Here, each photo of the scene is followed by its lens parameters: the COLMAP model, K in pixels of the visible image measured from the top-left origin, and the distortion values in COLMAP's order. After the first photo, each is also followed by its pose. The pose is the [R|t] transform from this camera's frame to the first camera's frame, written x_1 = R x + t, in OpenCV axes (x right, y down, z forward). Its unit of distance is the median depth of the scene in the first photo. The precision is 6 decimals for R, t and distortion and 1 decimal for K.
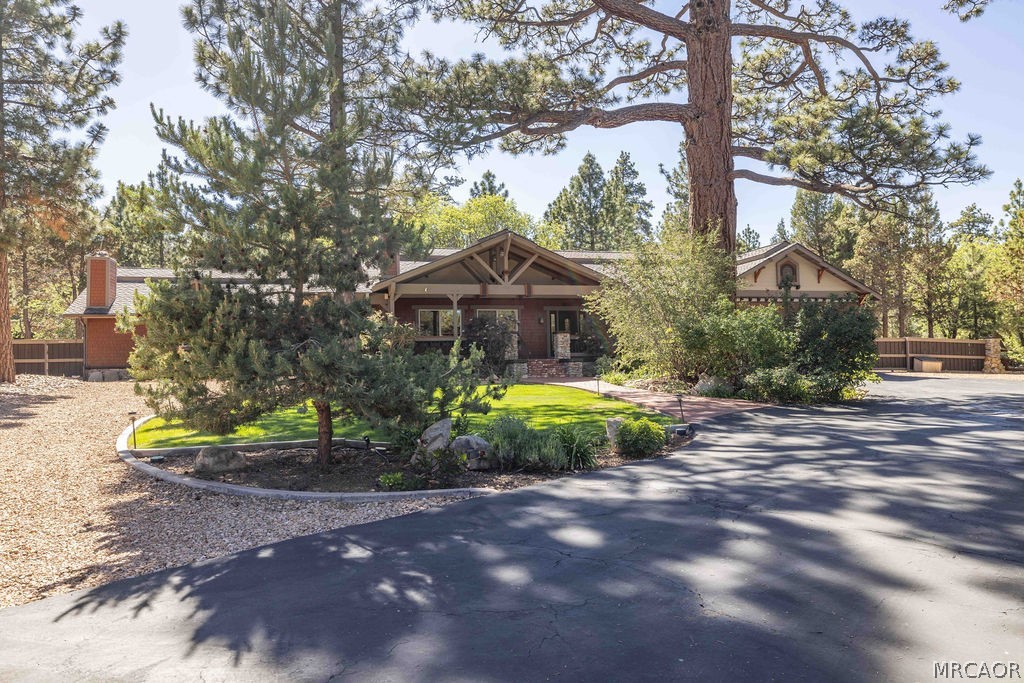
lens RADIAL K [[717.2, 0, 512.0], [0, 717.2, 341.5], [0, 0, 1]] dist [0.000519, -0.000069]
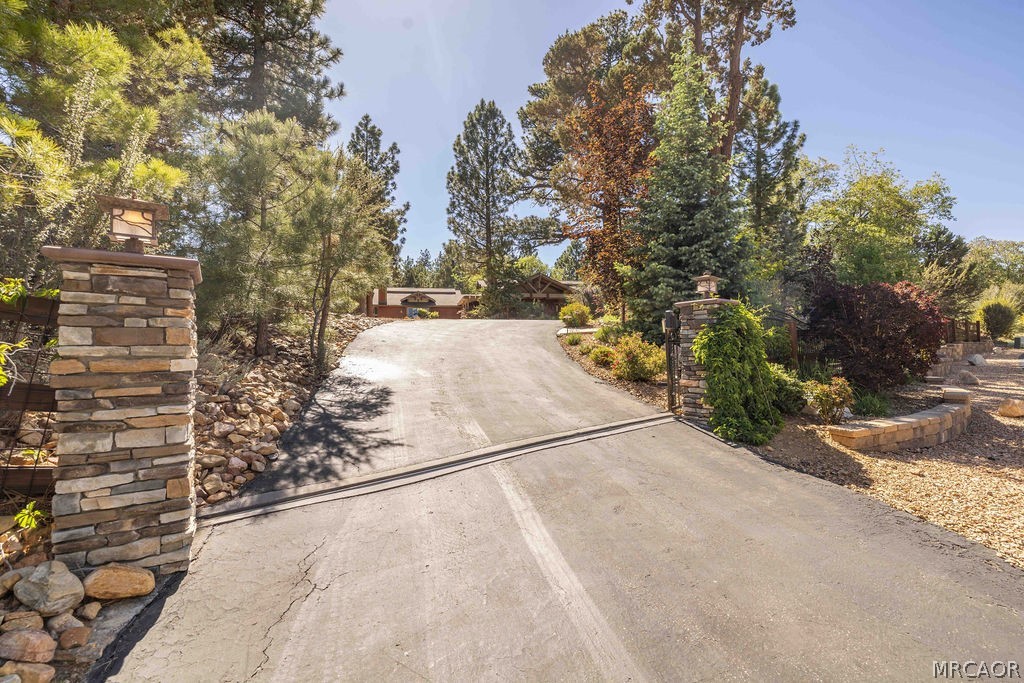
lens RADIAL K [[432.6, 0, 499.1], [0, 432.6, 349.9], [0, 0, 1]] dist [-0.000216, -0.000218]
pose [[0.996565, 0.014816, -0.081479, -0.025861], [-0.012217, 0.999403, 0.032309, 0.093958], [0.081909, -0.031203, 0.996151, -0.729942]]
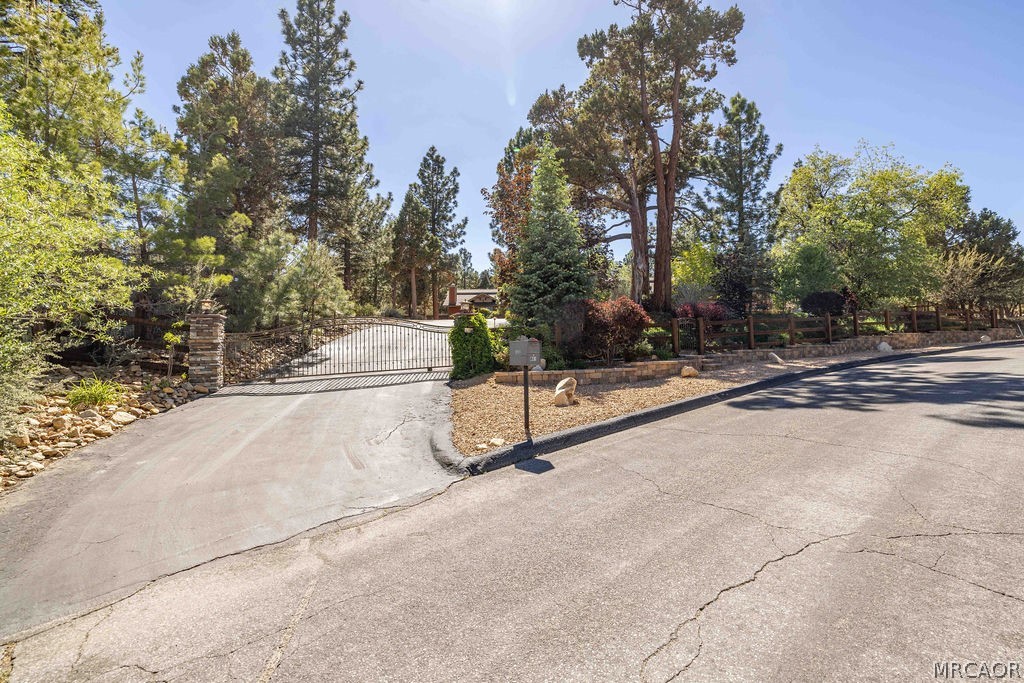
lens RADIAL K [[440.4, 0, 512.0], [0, 440.4, 341.5], [0, 0, 1]] dist [0.000068, 0.000135]
pose [[0.958071, 0.006107, -0.286467, 0.259870], [0.001026, 0.999693, 0.024743, 0.092190], [0.286530, -0.024000, 0.957771, -0.939691]]
